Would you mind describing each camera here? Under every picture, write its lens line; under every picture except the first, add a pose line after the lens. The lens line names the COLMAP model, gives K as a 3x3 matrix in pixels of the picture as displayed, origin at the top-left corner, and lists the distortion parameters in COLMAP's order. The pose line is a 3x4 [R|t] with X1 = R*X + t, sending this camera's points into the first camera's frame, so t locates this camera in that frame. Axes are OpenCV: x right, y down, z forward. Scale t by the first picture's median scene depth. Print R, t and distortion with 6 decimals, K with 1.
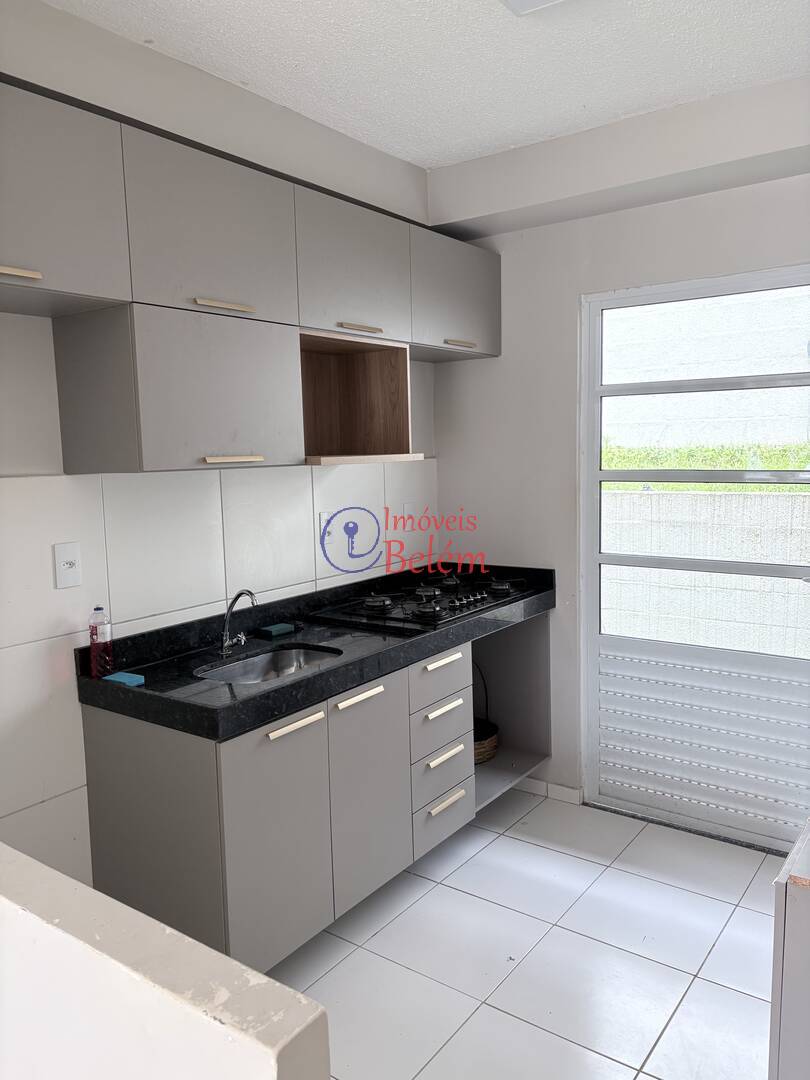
lens RADIAL K [[821.1, 0, 405.0], [0, 821.1, 540.0], [0, 0, 1]] dist [0.079719, -0.139020]
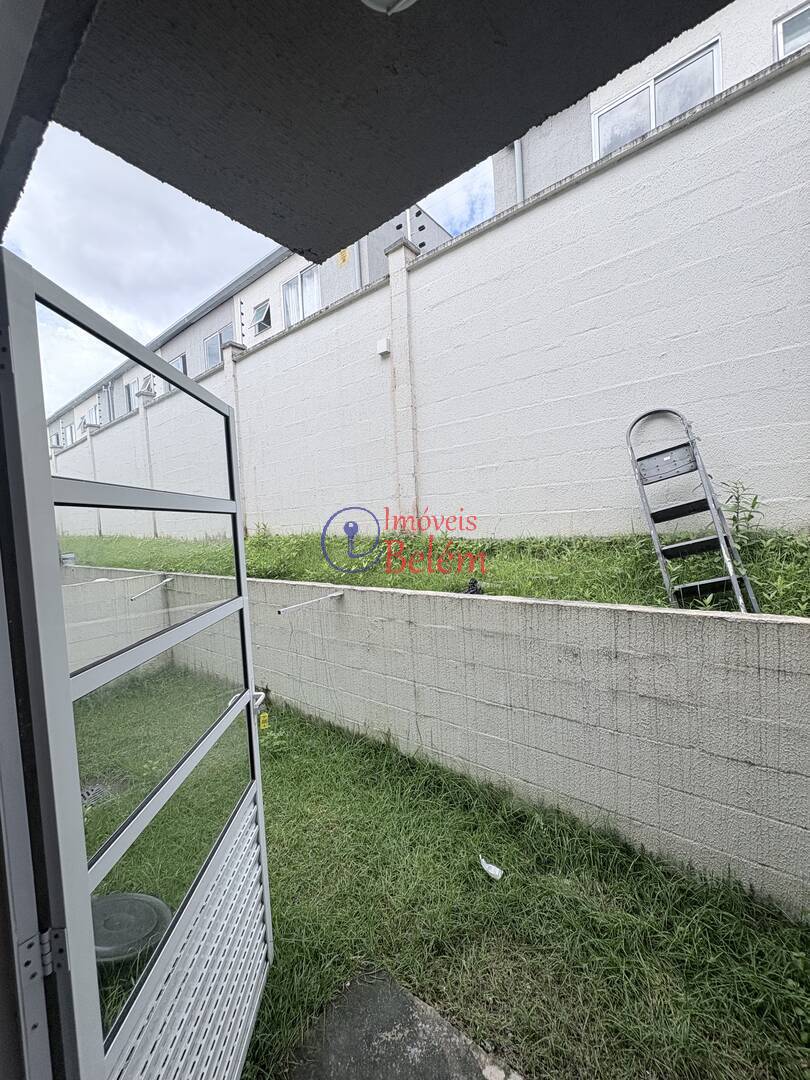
lens RADIAL K [[433.4, 0, 408.7], [0, 433.4, 538.9], [0, 0, 1]] dist [-0.000280, -0.000250]
pose [[0.998479, -0.027693, -0.047667, 0.504696], [0.024119, 0.996968, -0.073982, -0.166152], [0.049571, 0.072720, 0.996120, 0.989089]]
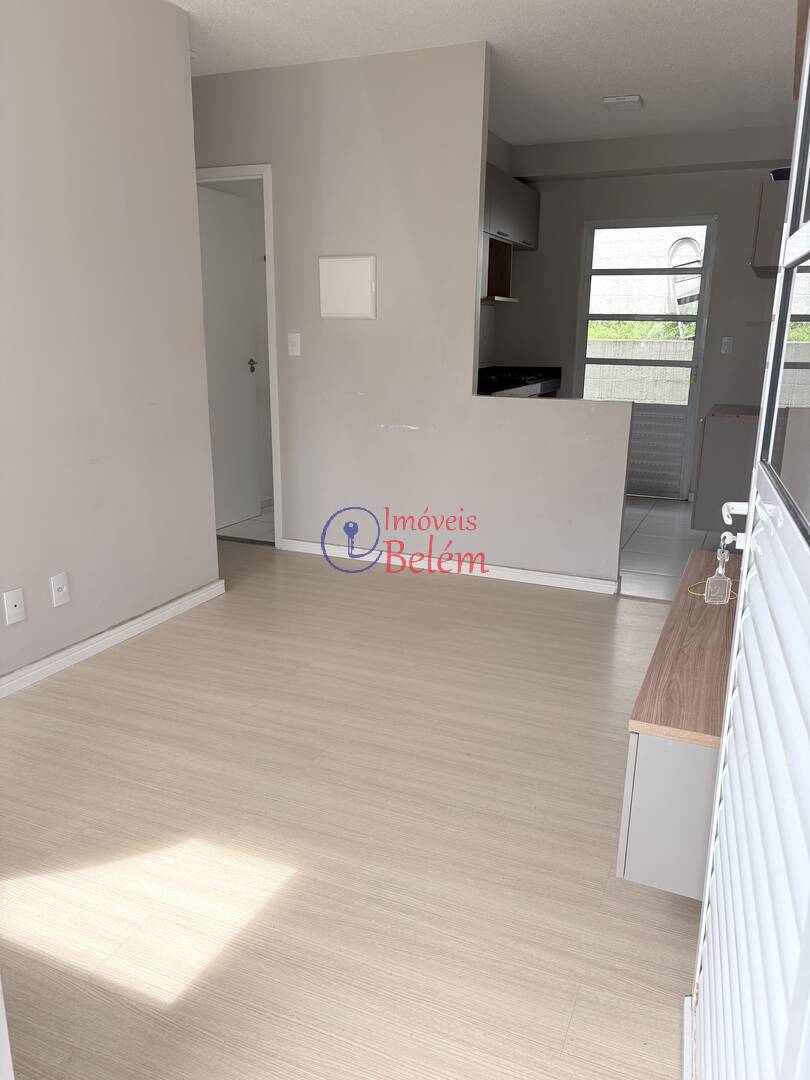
lens RADIAL K [[821.1, 0, 405.0], [0, 821.1, 540.0], [0, 0, 1]] dist [0.079719, -0.139020]
pose [[0.975424, -0.017280, 0.219659, -0.801888], [-0.012382, 0.991045, 0.132950, 0.242940], [-0.219989, -0.132403, 0.966475, -1.112427]]
